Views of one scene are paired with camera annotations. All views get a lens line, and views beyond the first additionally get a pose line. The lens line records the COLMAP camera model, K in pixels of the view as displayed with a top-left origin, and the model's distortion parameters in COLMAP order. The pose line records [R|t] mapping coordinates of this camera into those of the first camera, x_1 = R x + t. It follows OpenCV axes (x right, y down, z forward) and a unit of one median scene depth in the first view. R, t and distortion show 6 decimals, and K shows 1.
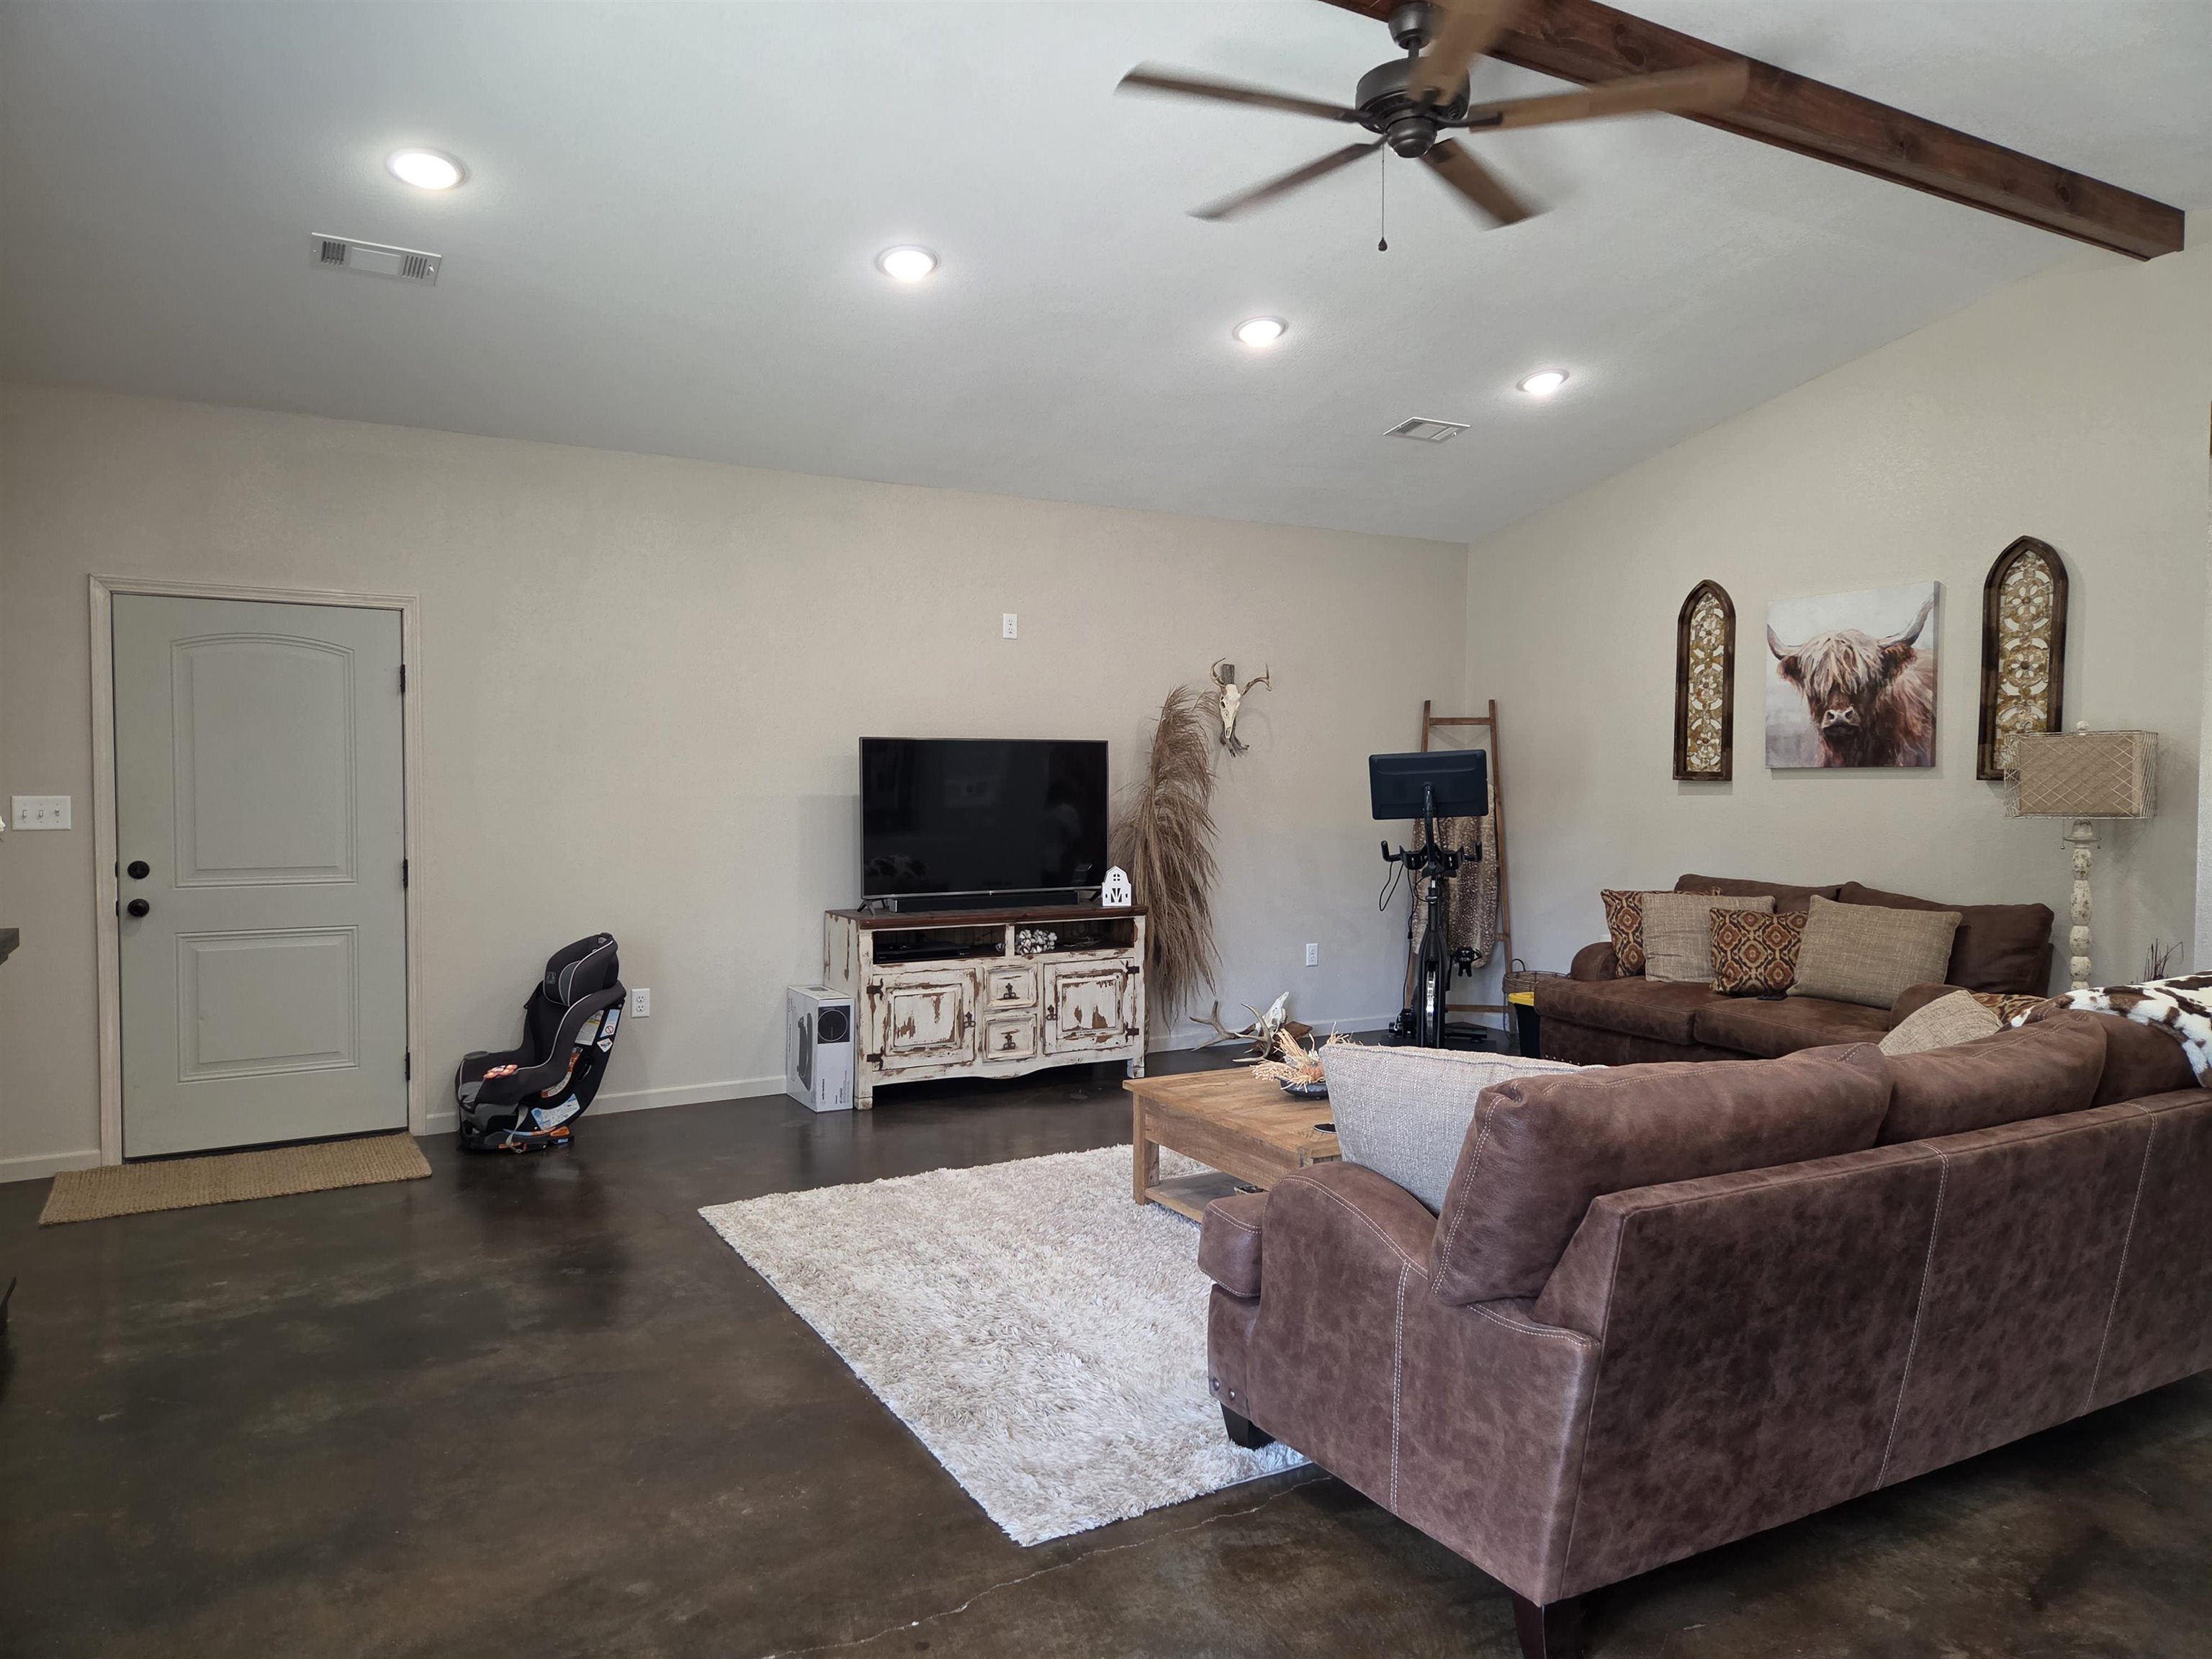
lens RADIAL K [[1490.6, 0, 1096.9], [0, 1490.6, 827.7], [0, 0, 1]] dist [0.066808, -0.052181]
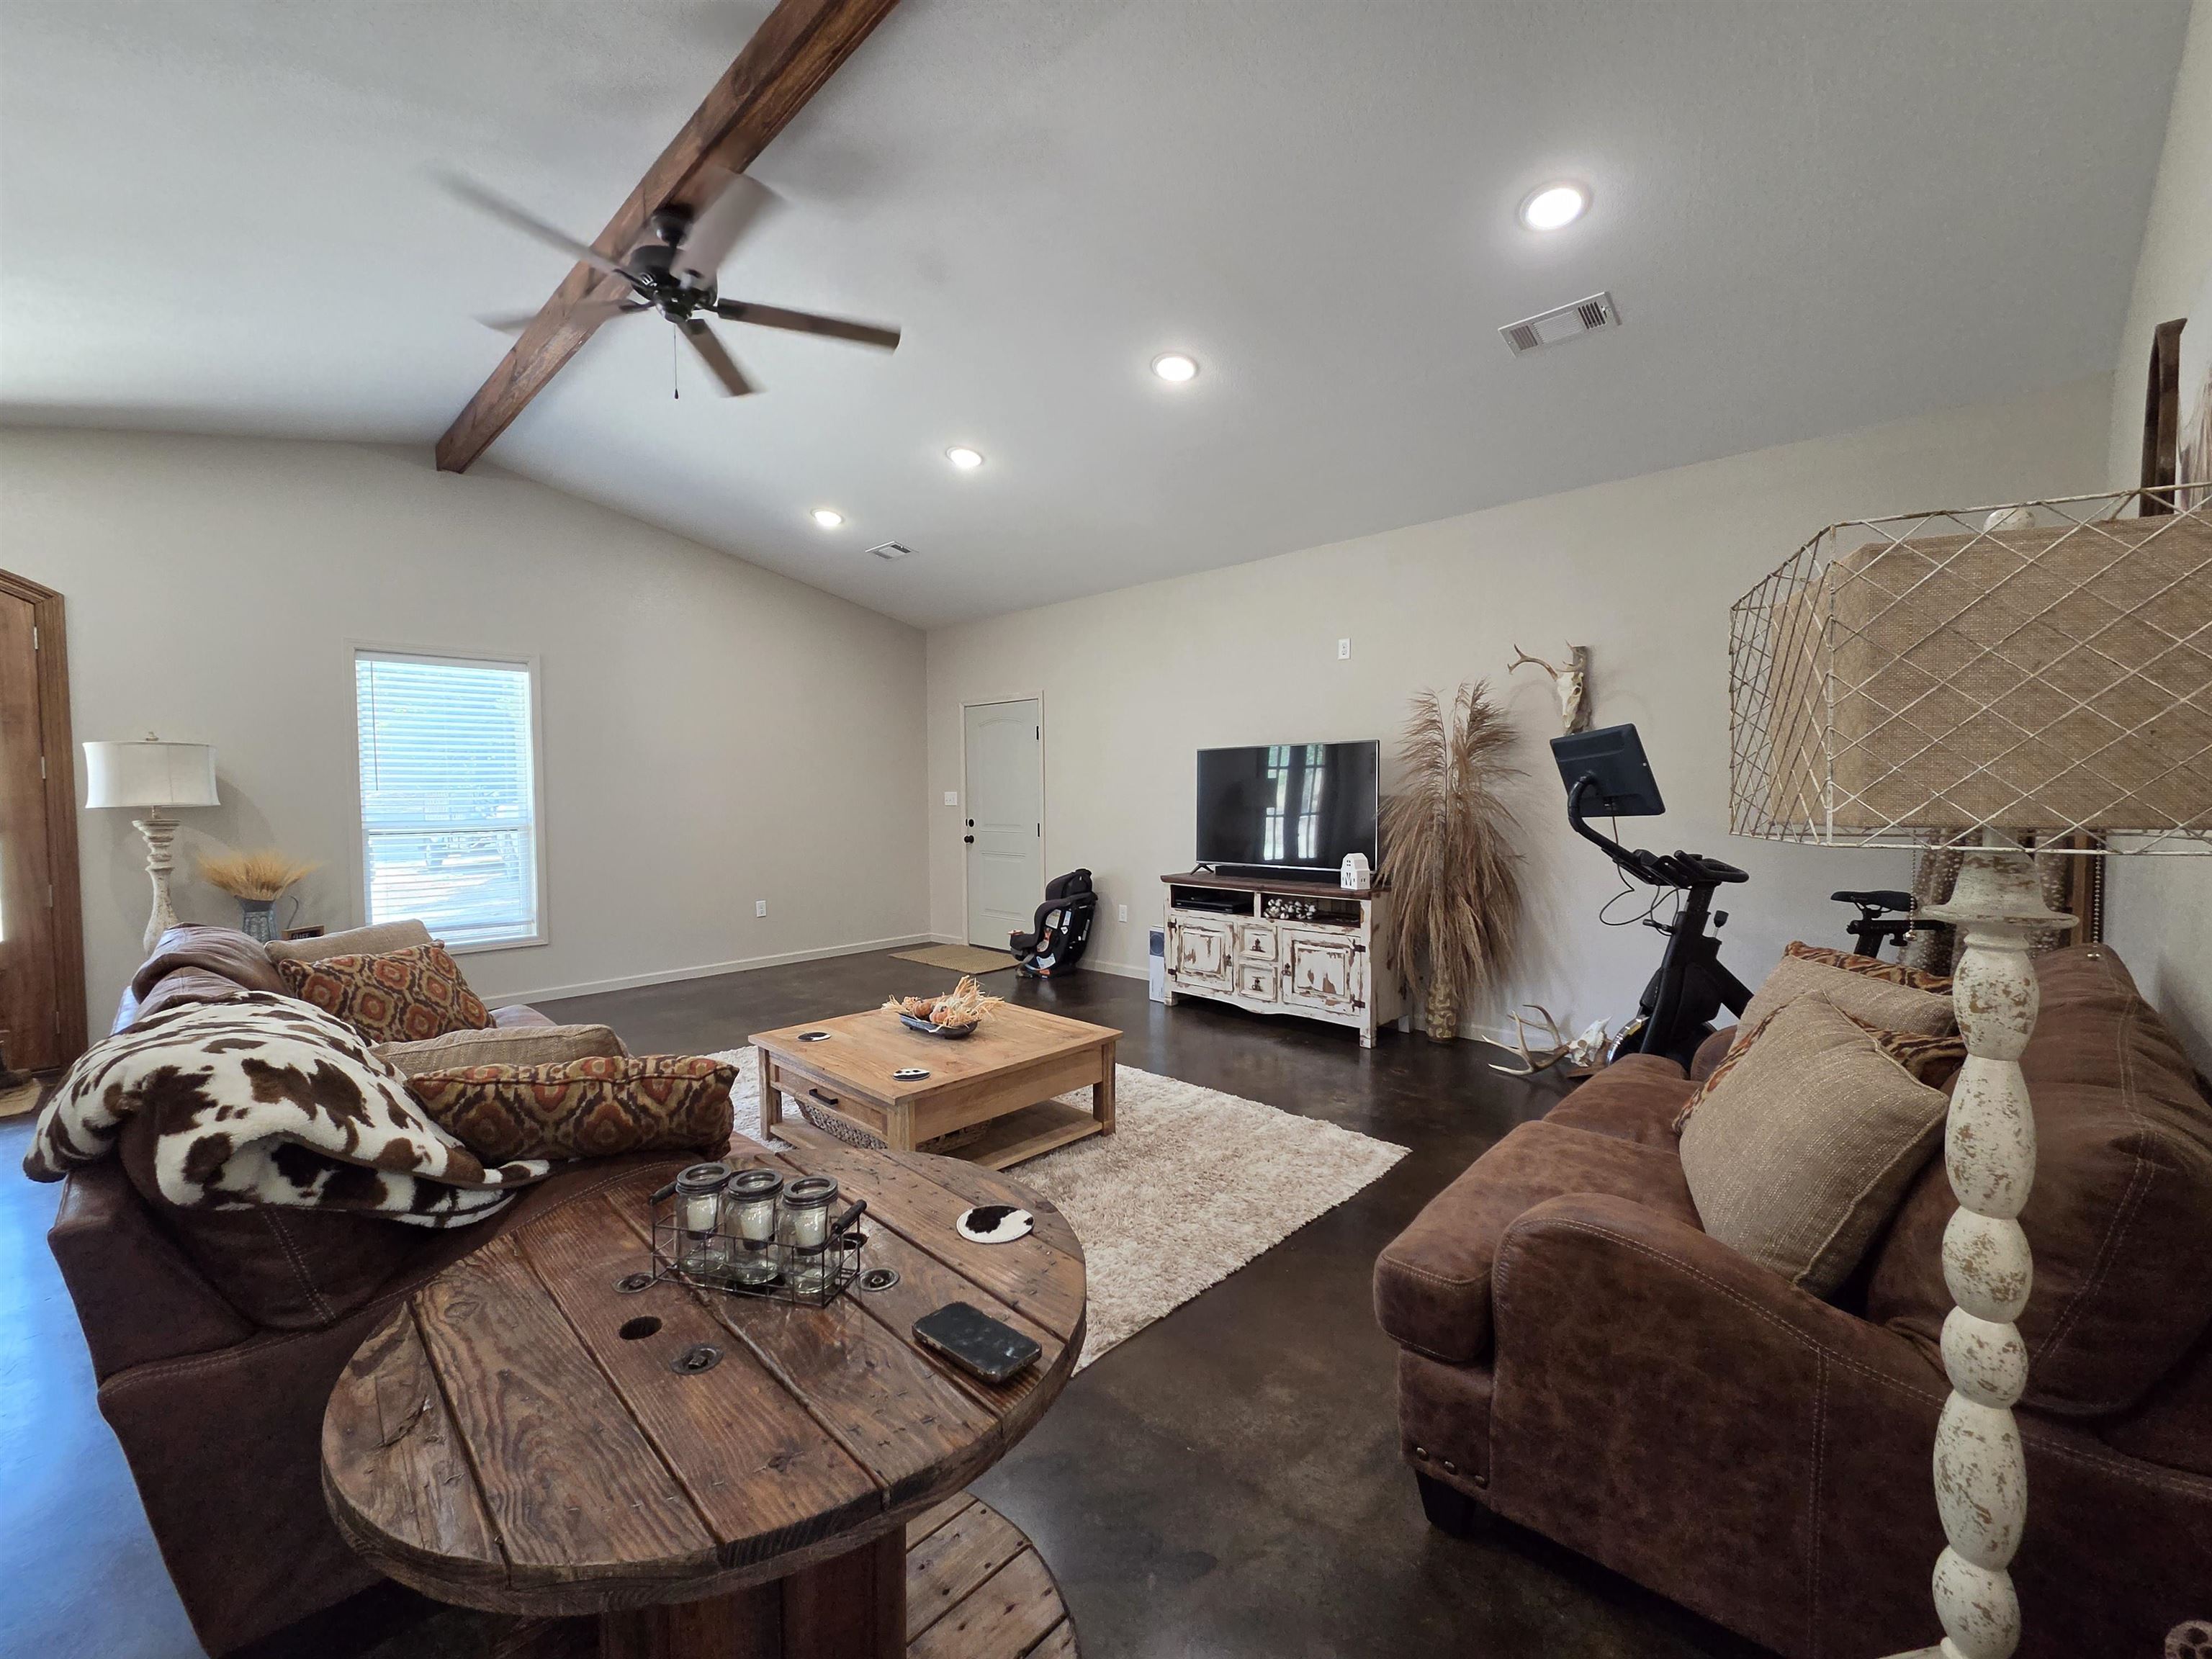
lens RADIAL K [[905.1, 0, 1089.5], [0, 905.1, 823.7], [0, 0, 1]] dist [-0.001261, 0.001298]
pose [[0.272725, 0.031824, -0.961566, 0.704186], [-0.022086, 0.999396, 0.026812, -0.011517], [0.961839, 0.013925, 0.273263, 0.720309]]
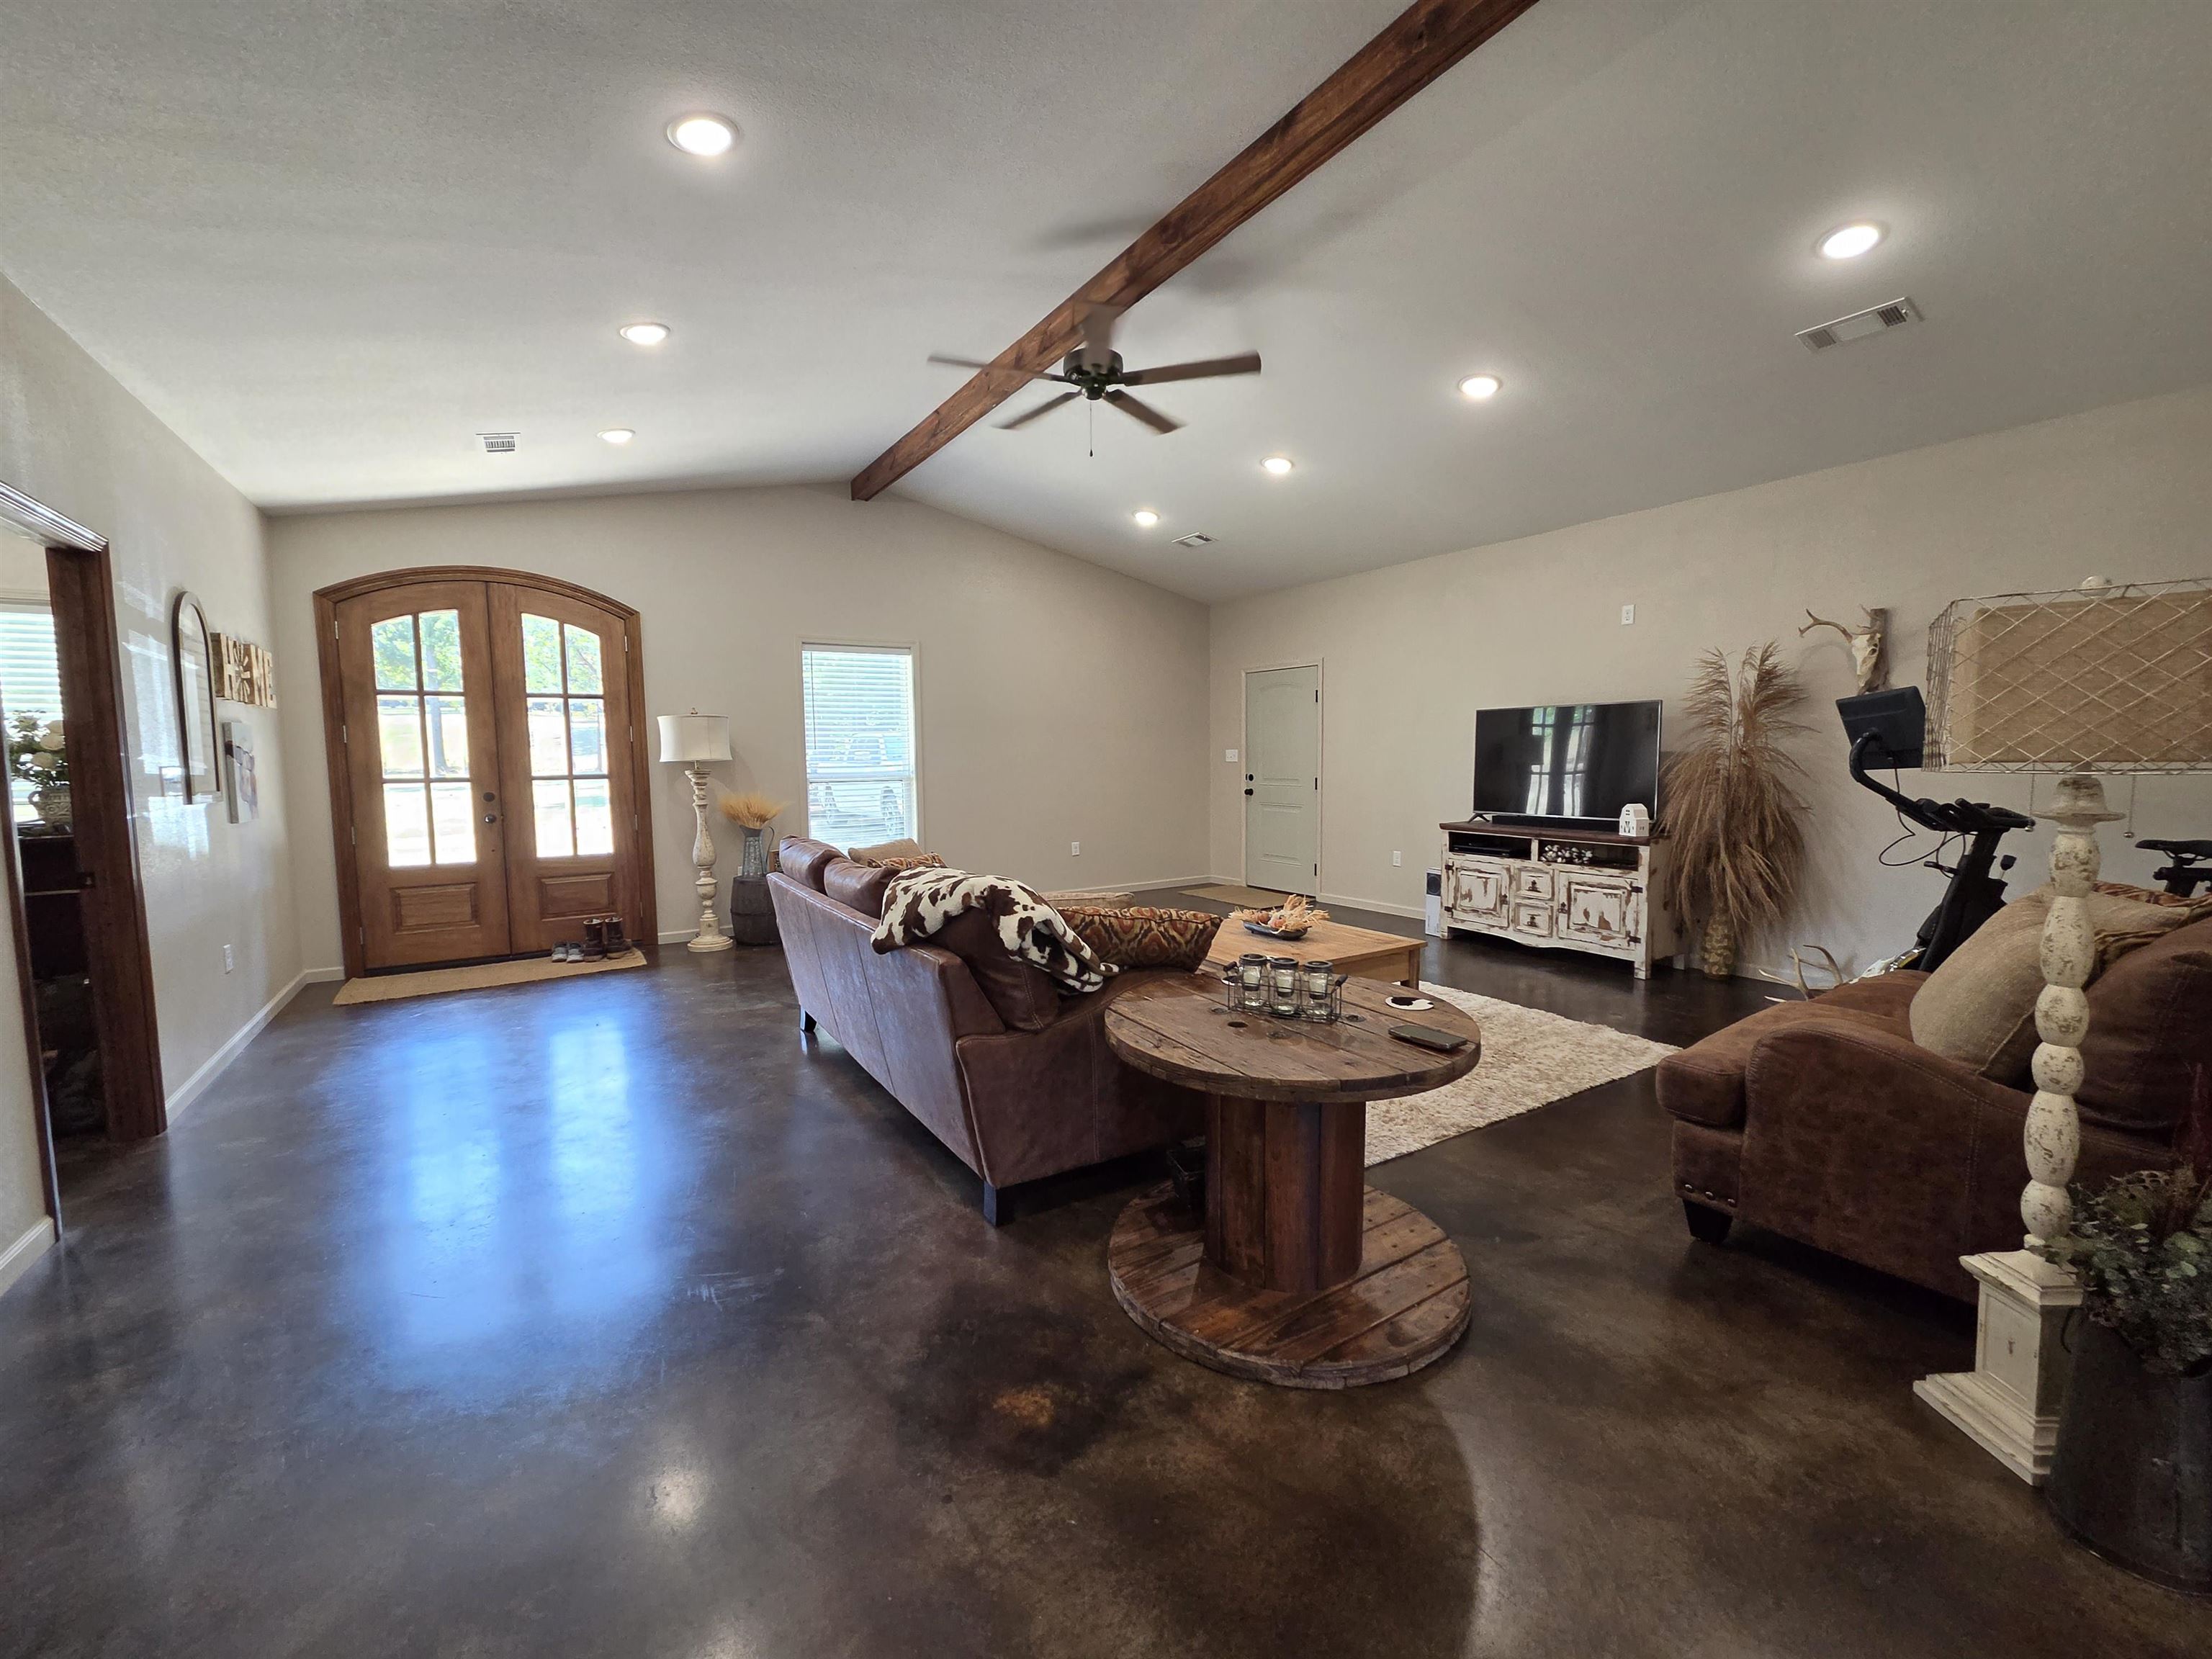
lens RADIAL K [[905.1, 0, 1101.9], [0, 905.1, 822.4], [0, 0, 1]] dist [-0.001261, 0.001298]
pose [[0.041554, 0.076359, -0.996214, 0.853489], [-0.020698, 0.996927, 0.075550, -0.006930], [0.998922, 0.017481, 0.043006, 0.612402]]
